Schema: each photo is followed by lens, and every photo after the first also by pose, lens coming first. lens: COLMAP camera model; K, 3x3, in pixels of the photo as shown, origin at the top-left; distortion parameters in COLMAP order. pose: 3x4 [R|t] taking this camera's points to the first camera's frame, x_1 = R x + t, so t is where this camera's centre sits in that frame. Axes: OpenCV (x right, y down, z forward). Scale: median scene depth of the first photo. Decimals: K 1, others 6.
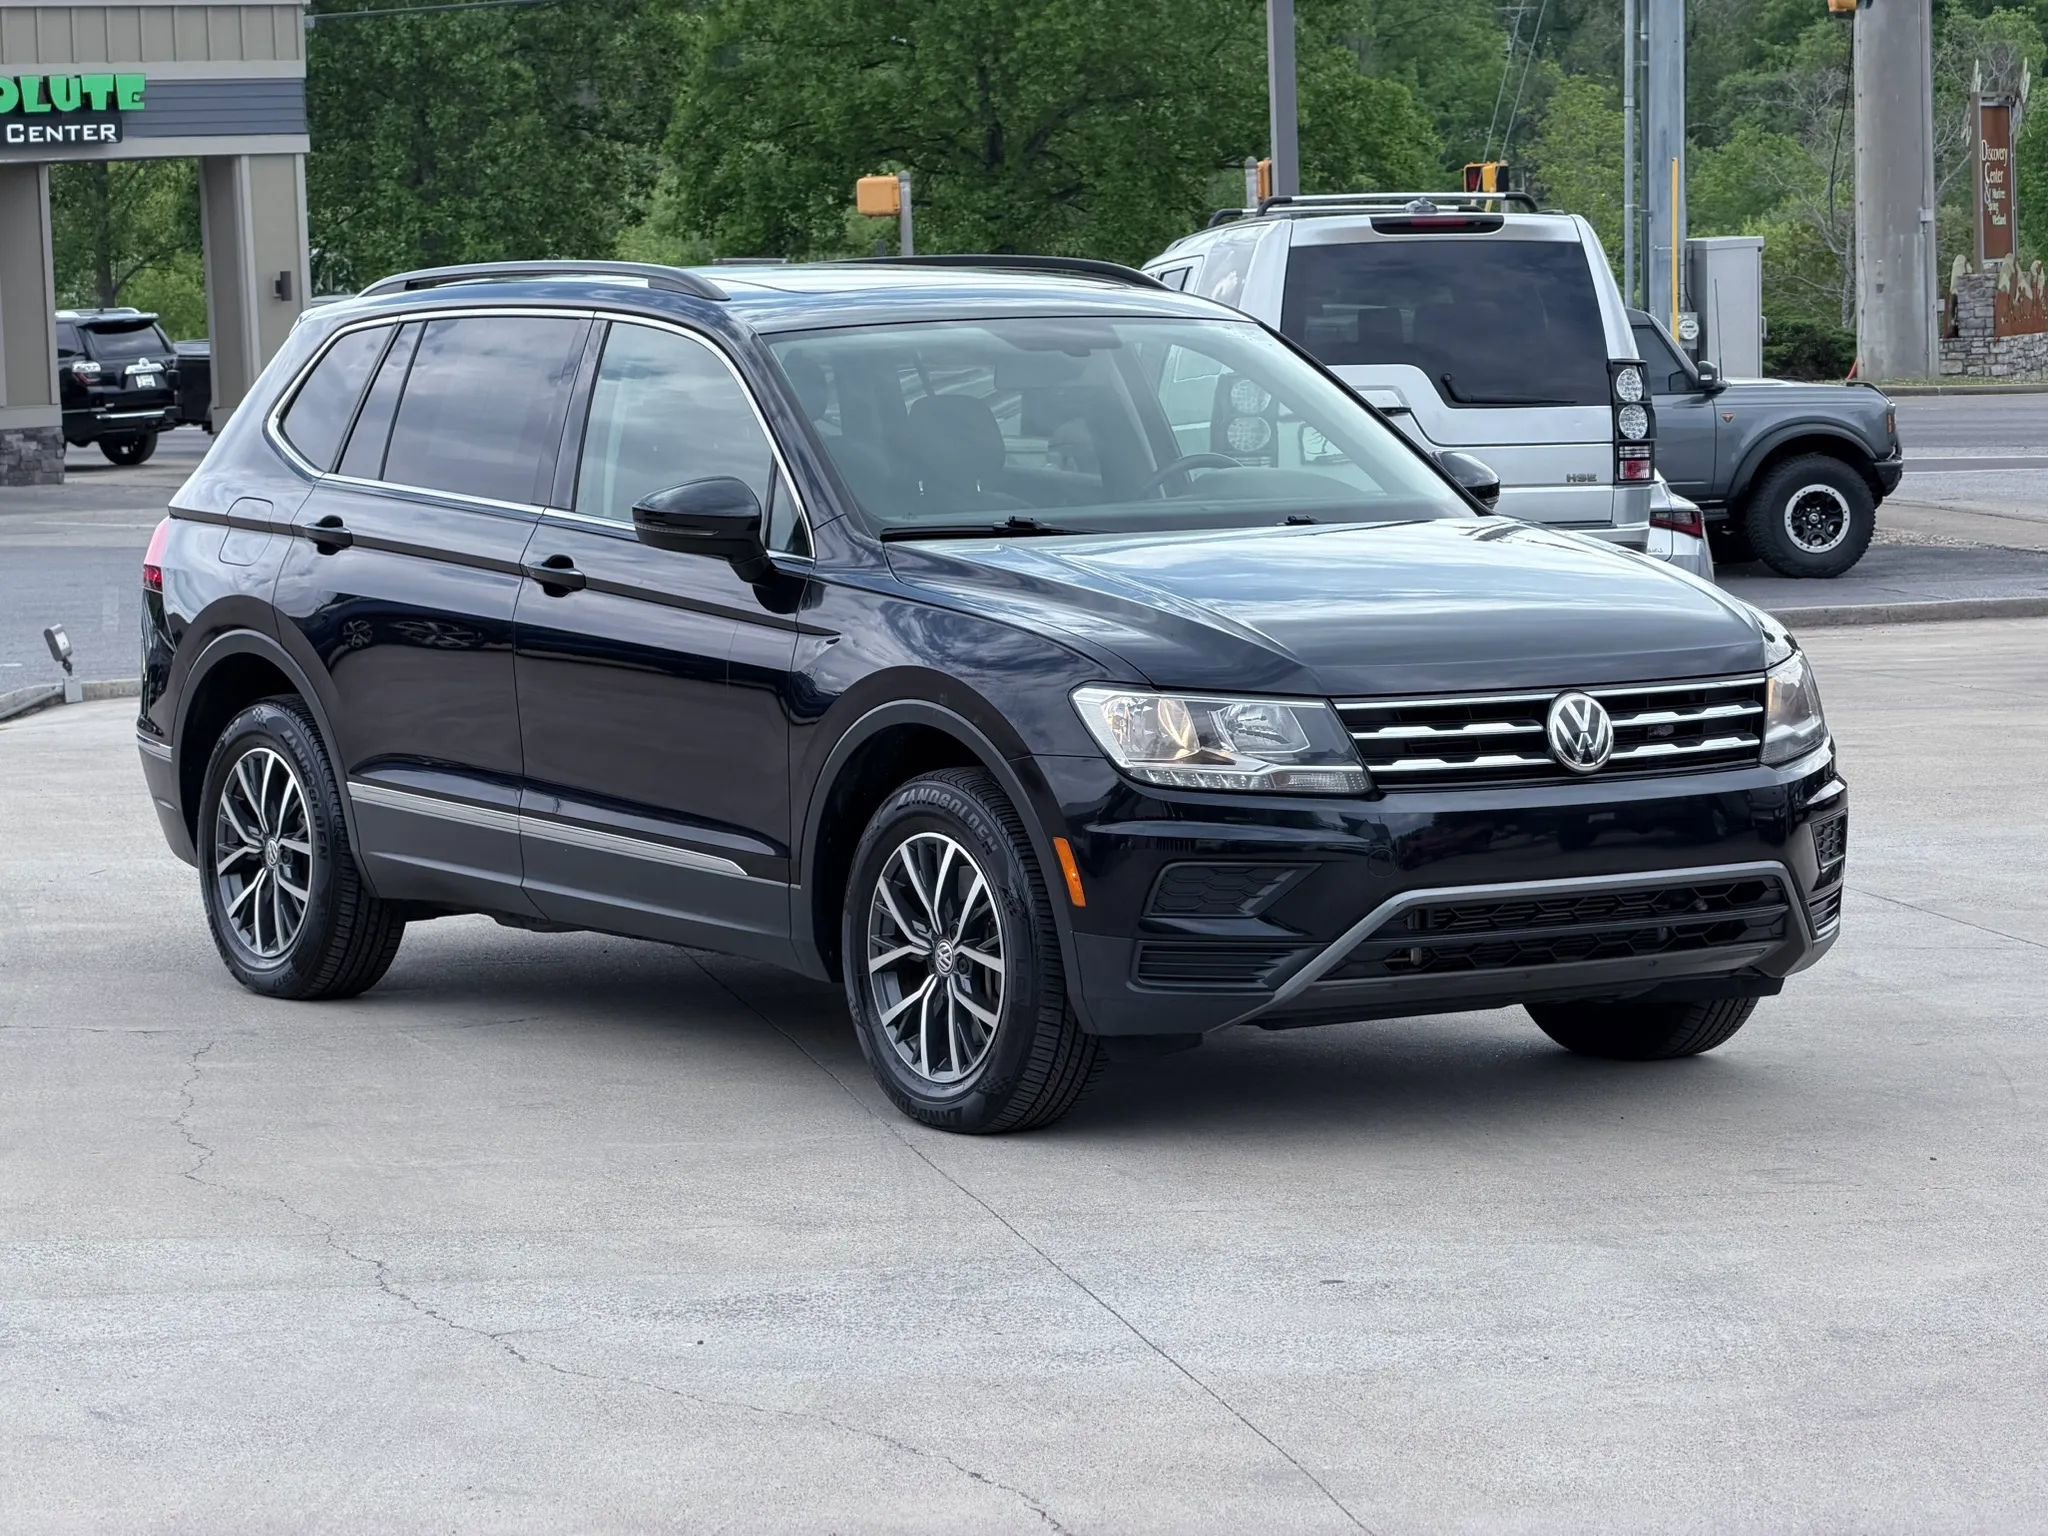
lens RADIAL K [[7138.1, 0, 1024.0], [0, 7138.1, 768.0], [0, 0, 1]] dist [0.254603, 1.806056]
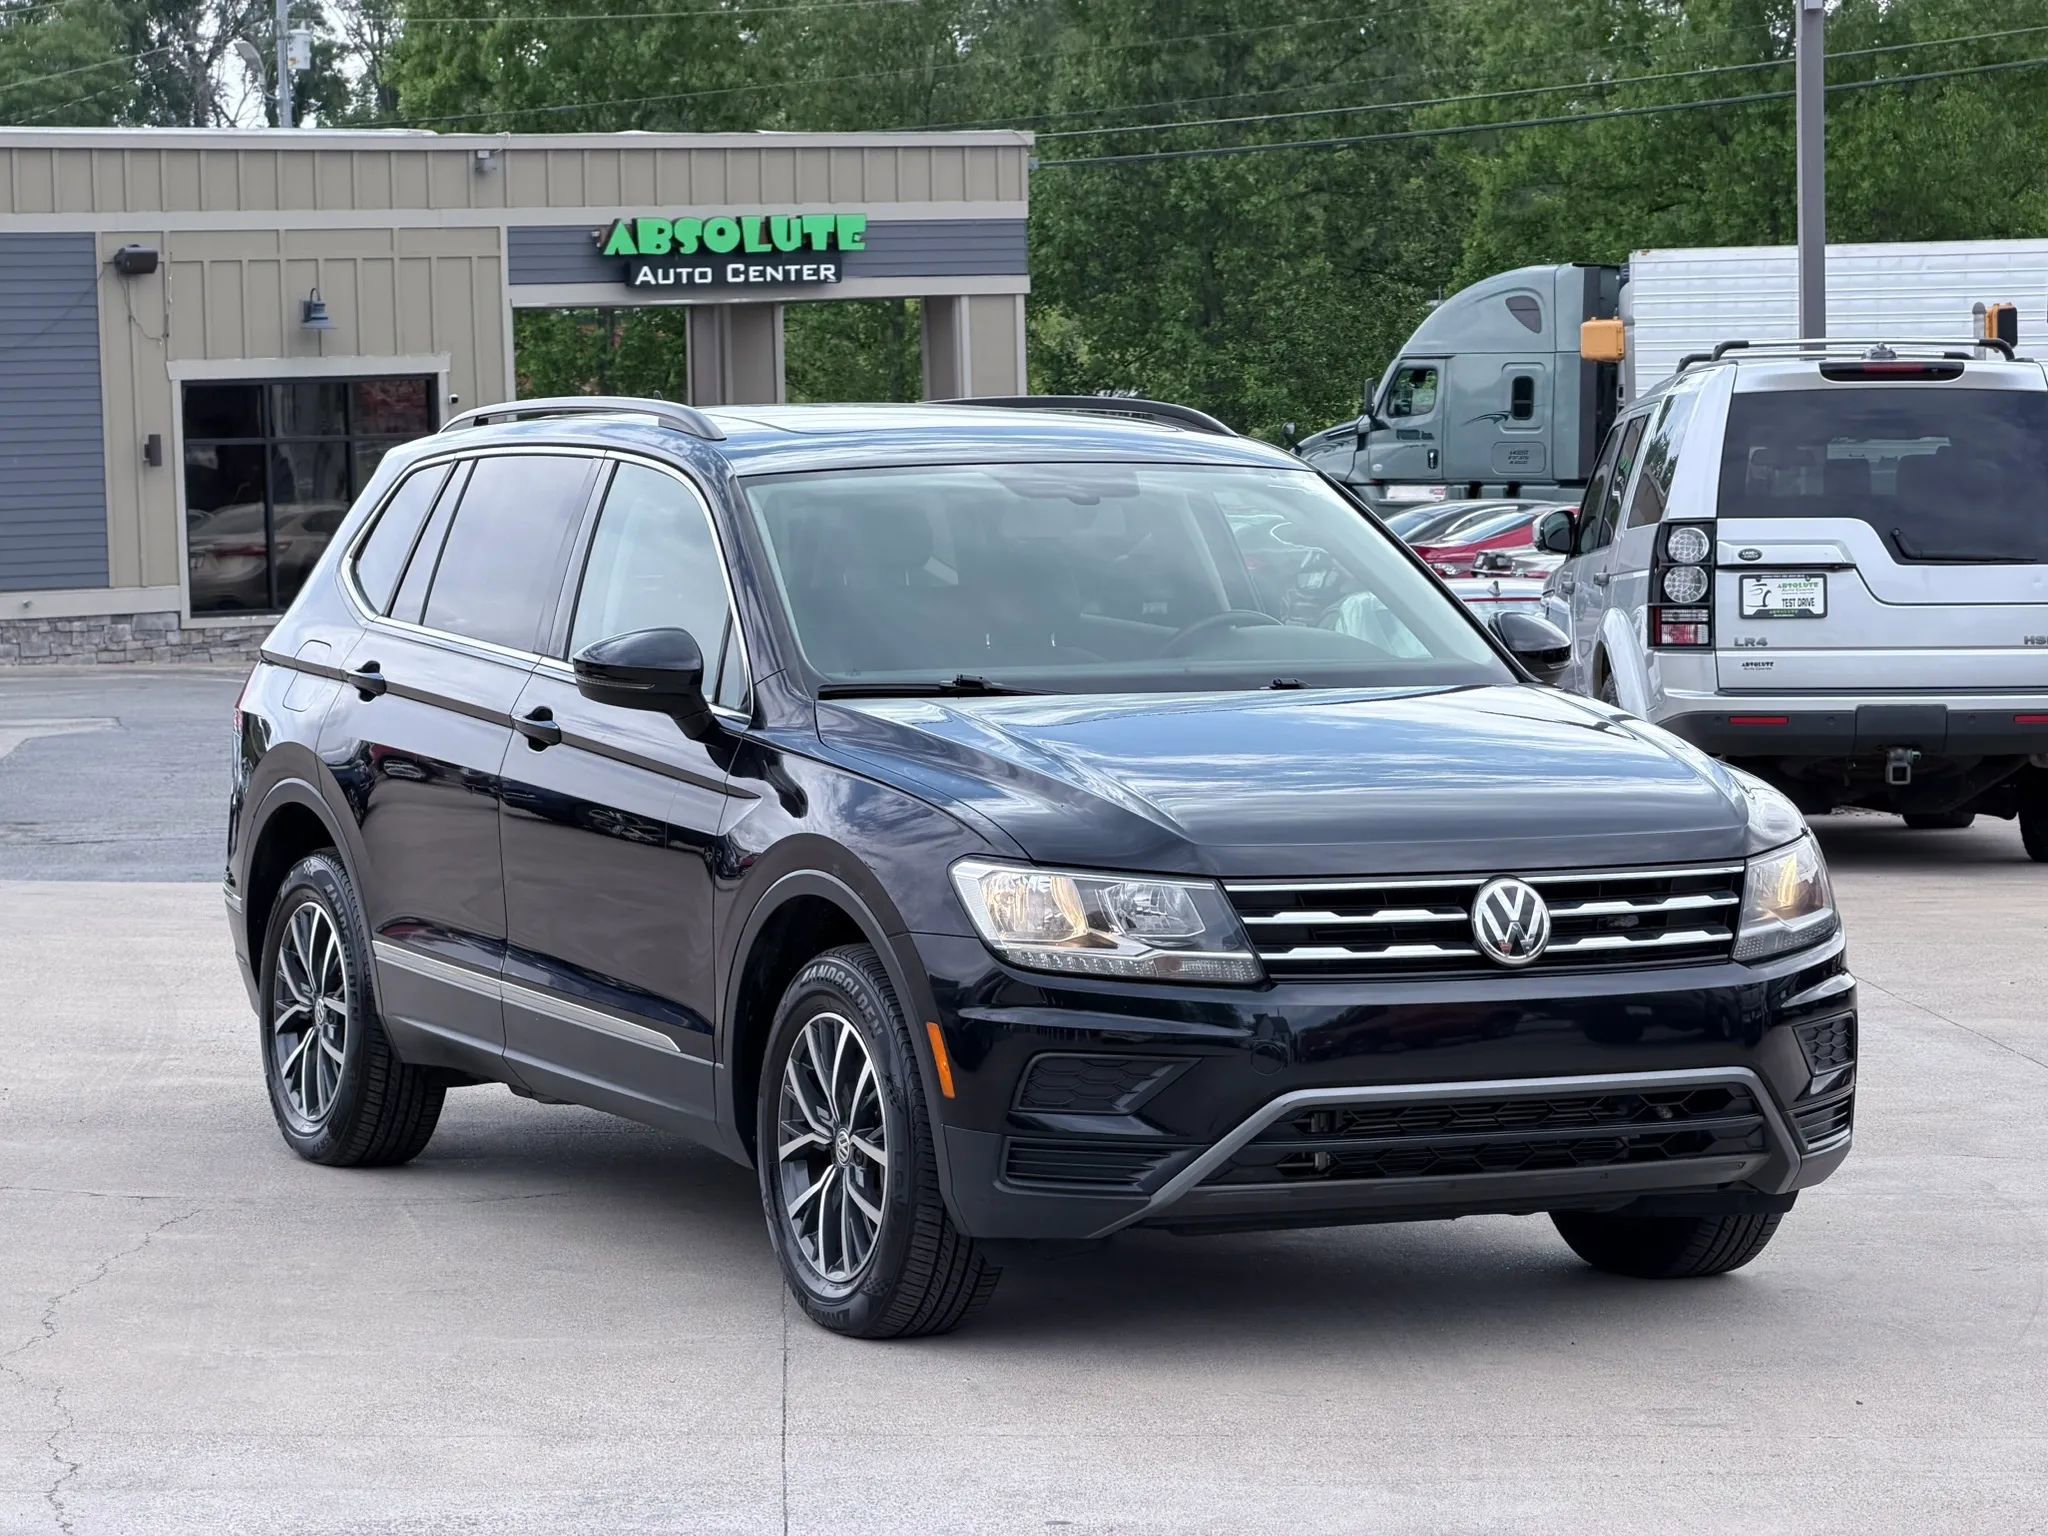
lens RADIAL K [[7033.7, 0, 1018.3], [0, 7033.7, 849.5], [0, 0, 1]] dist [0.300036, 4.435919]
pose [[0.989130, 0.021456, -0.145472, 0.132457], [-0.022603, 0.999725, -0.006238, -0.006502], [0.145298, 0.009458, 0.989343, 0.087032]]
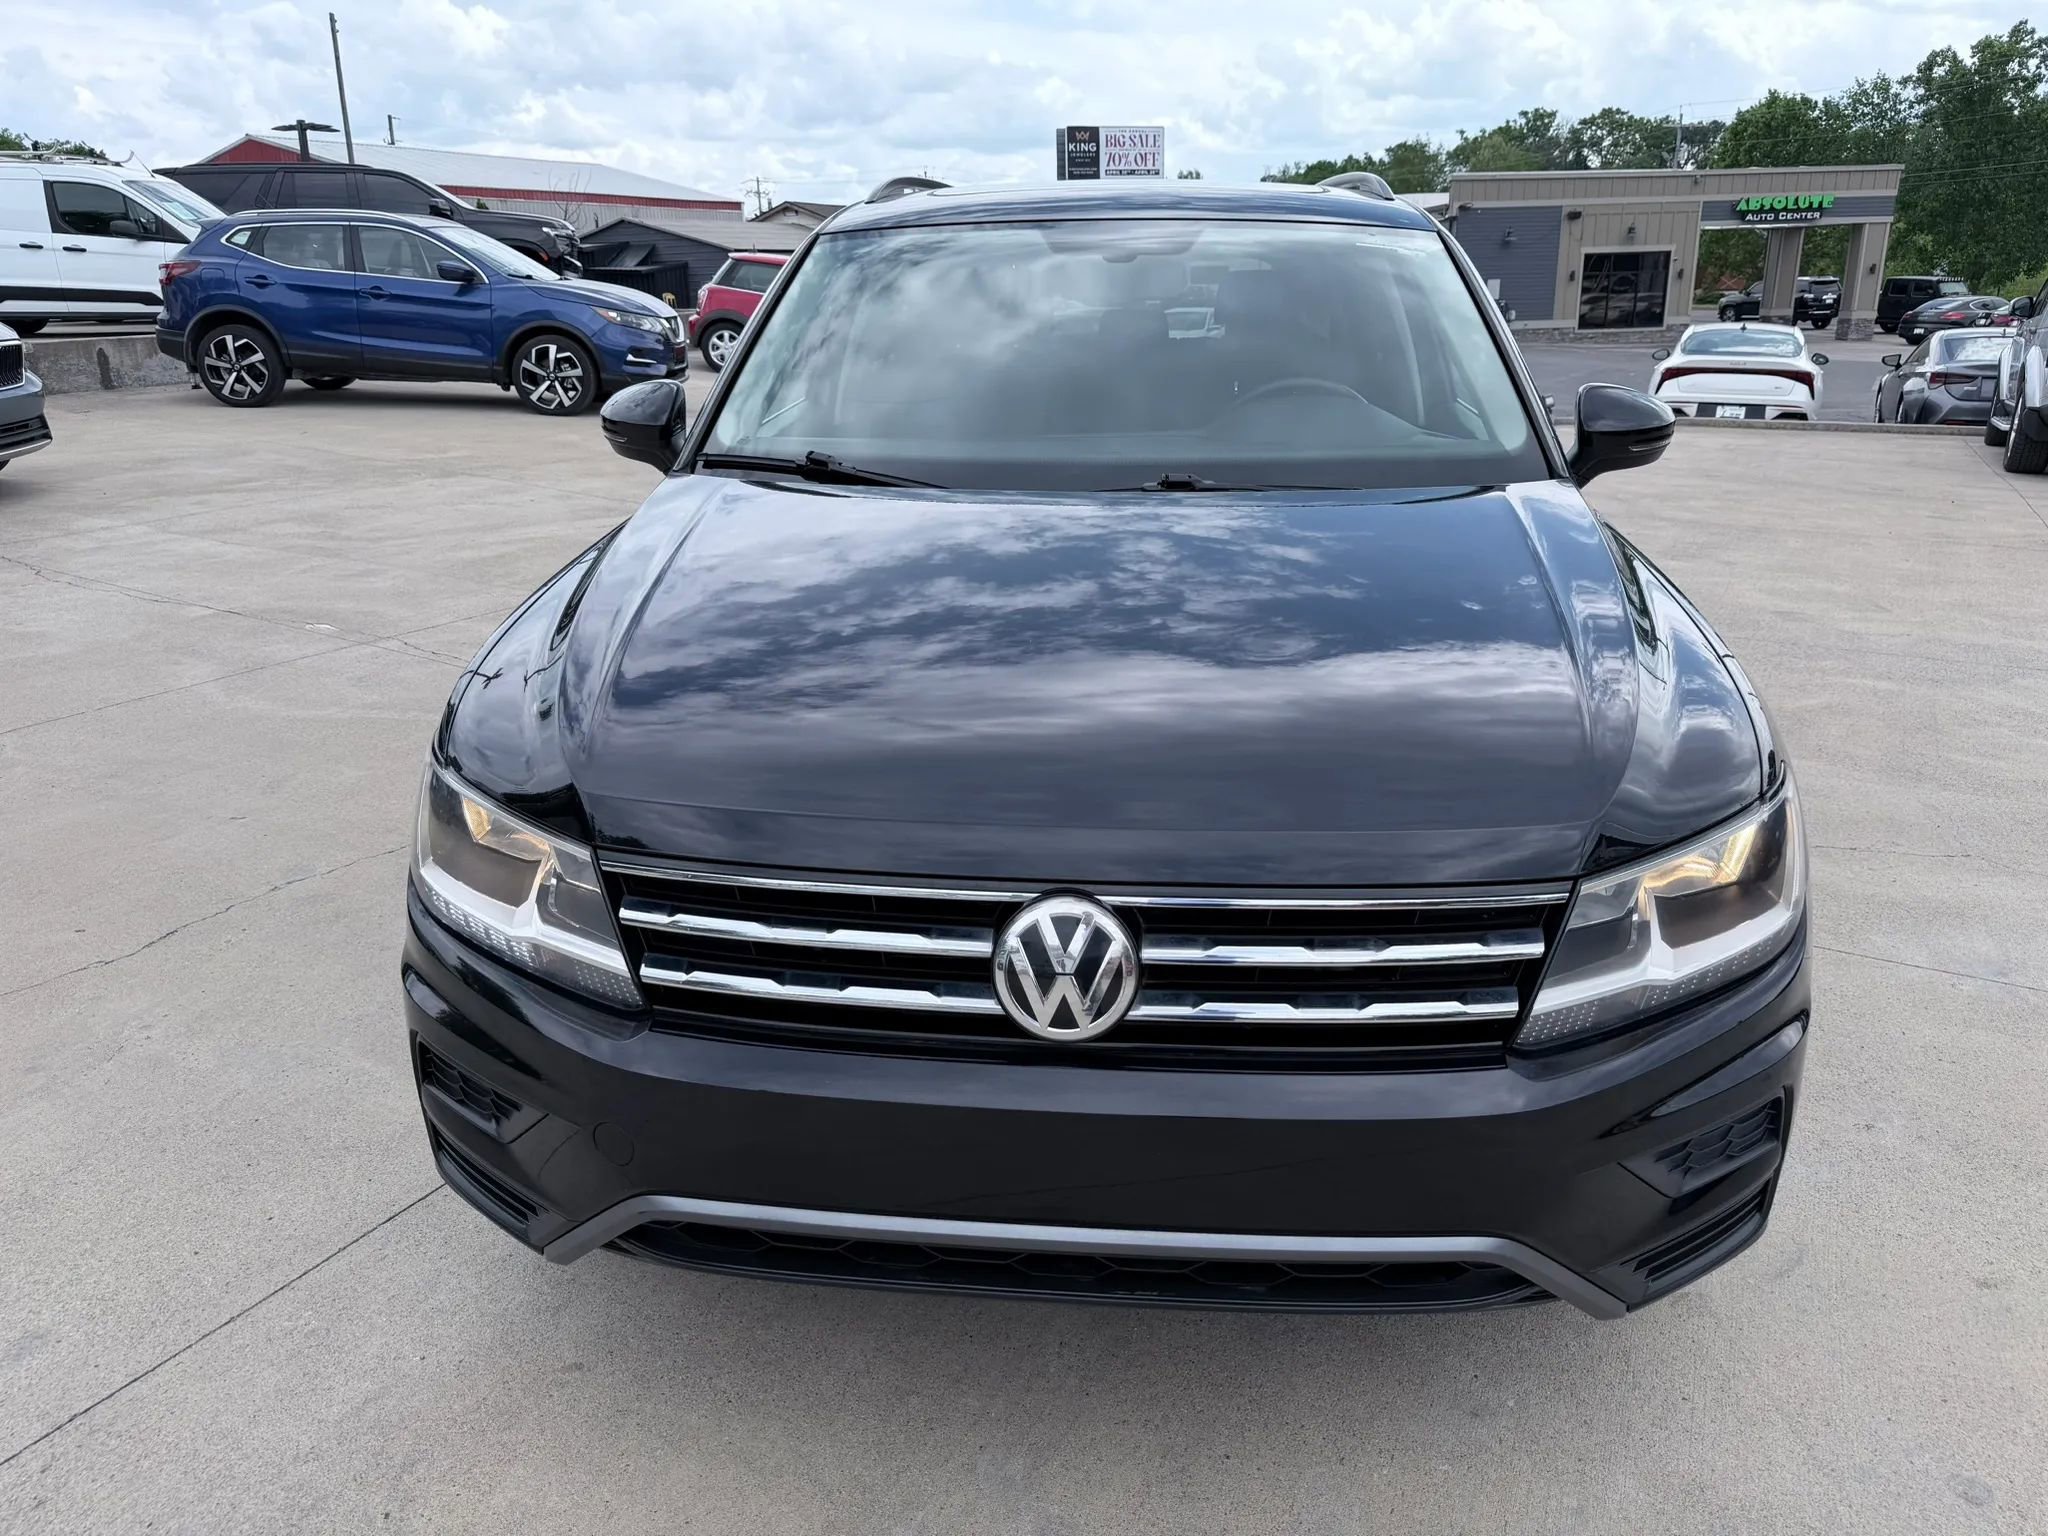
lens RADIAL K [[1490.3, 0, 1024.0], [0, 1490.3, 768.0], [0, 0, 1]] dist [-0.003910, -0.007808]
pose [[0.769325, 0.216244, -0.601147, 0.127442], [-0.057796, 0.960671, 0.271606, -0.046054], [0.636238, -0.174210, 0.751566, 0.826288]]
